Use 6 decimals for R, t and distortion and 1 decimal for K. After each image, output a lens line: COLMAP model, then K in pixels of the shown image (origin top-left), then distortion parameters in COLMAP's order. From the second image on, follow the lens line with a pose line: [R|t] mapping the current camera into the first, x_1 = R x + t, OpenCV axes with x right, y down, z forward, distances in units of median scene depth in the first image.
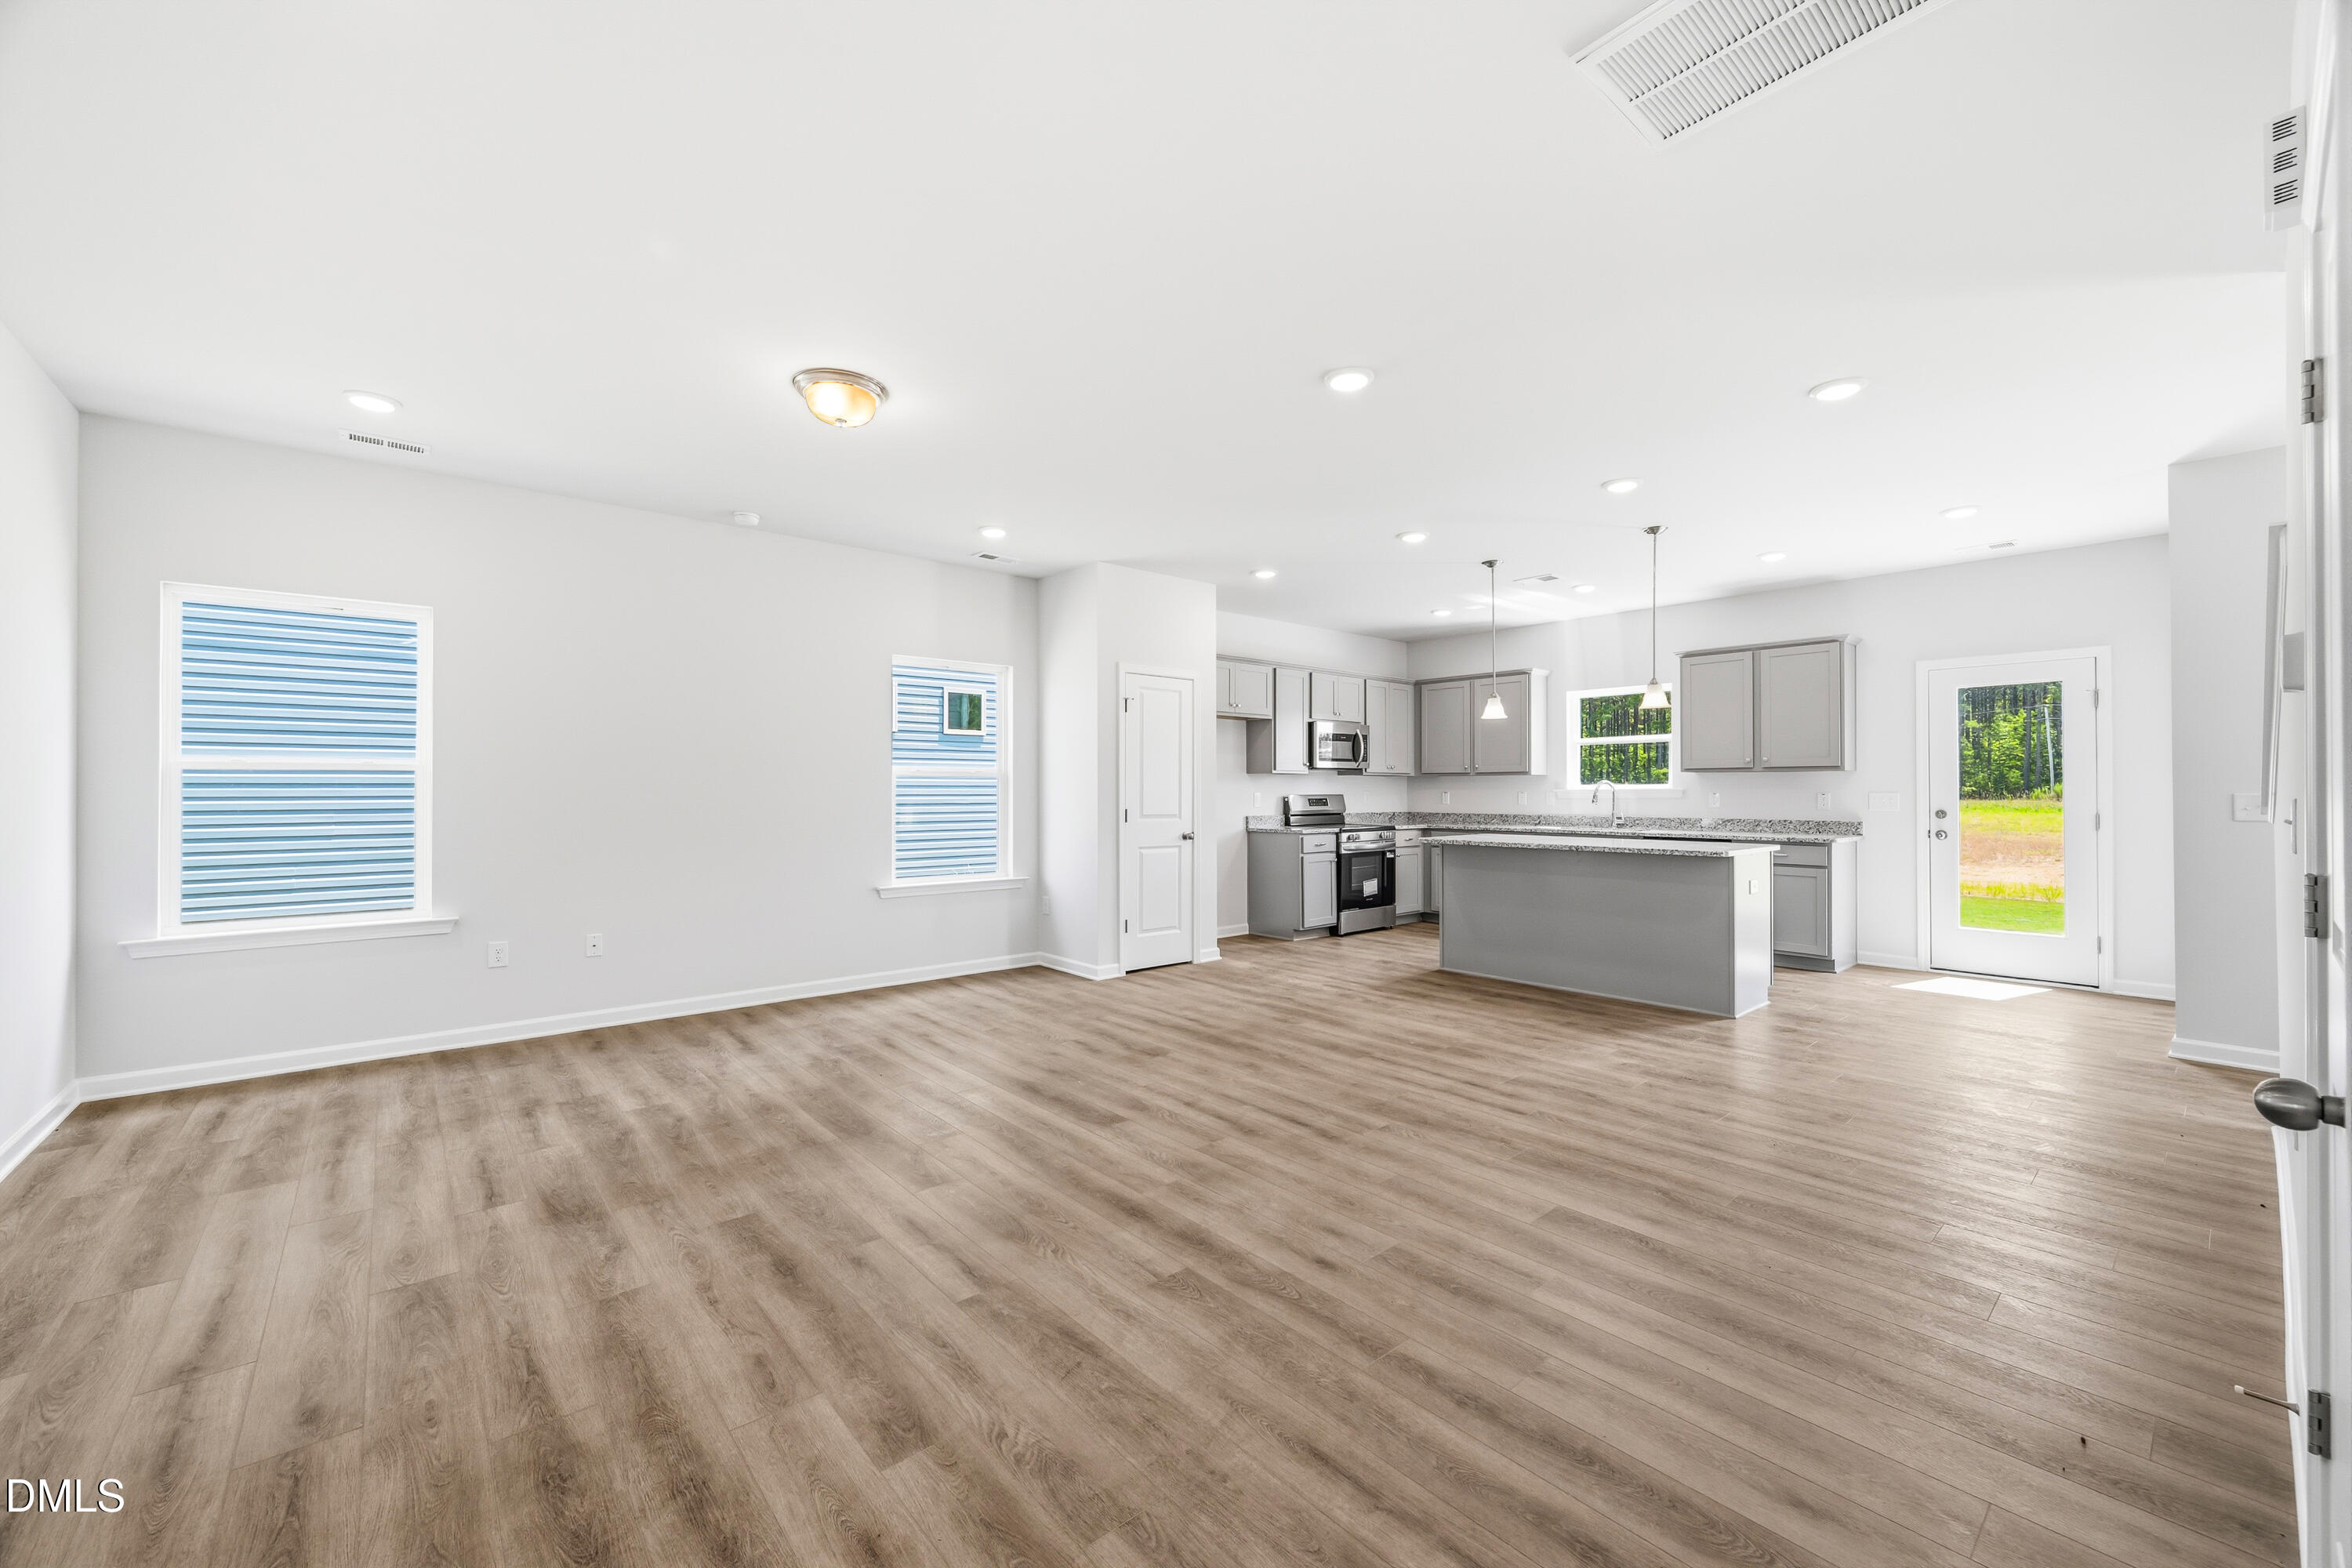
lens RADIAL K [[918.0, 0, 1170.5], [0, 918.0, 786.6], [0, 0, 1]] dist [-0.000941, -0.000053]
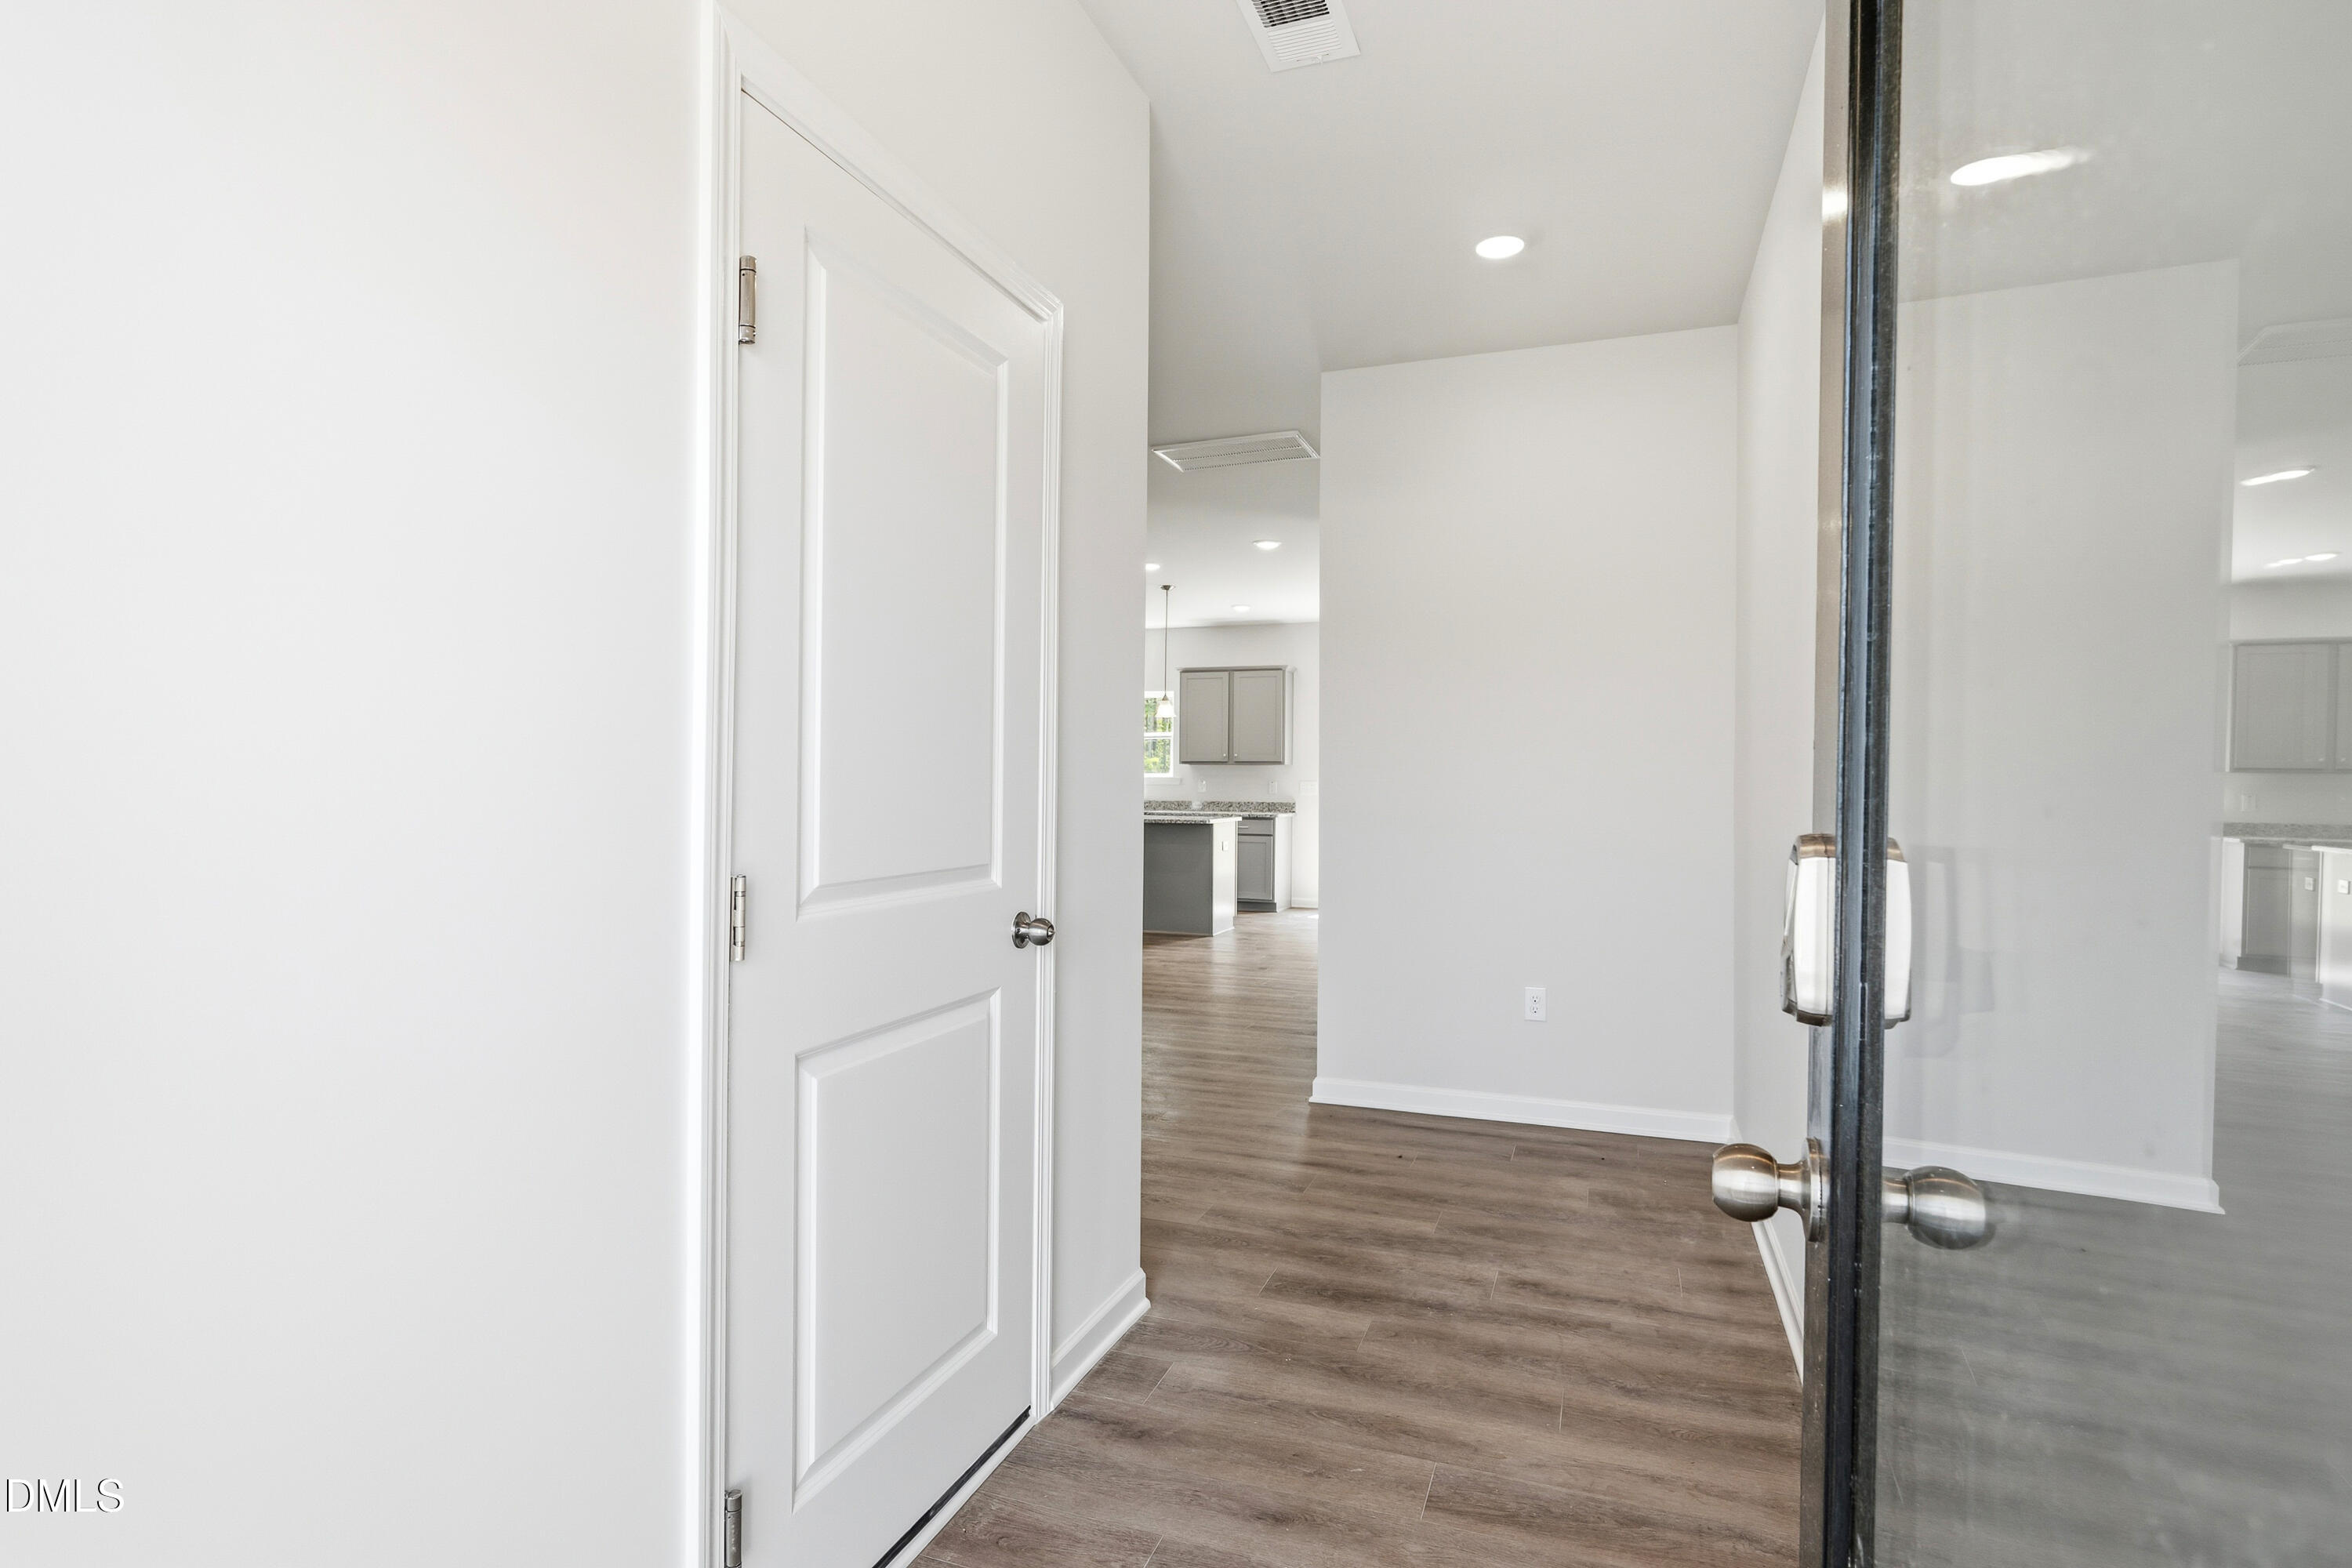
lens RADIAL K [[1180.2, 0, 1176.0], [0, 1180.2, 784.0], [0, 0, 1]] dist [0.000079, -0.000003]
pose [[0.870797, 0.007414, 0.491587, -0.454284], [-0.011795, 0.999914, 0.005814, 0.003943], [-0.491501, -0.010861, 0.870809, -0.760682]]
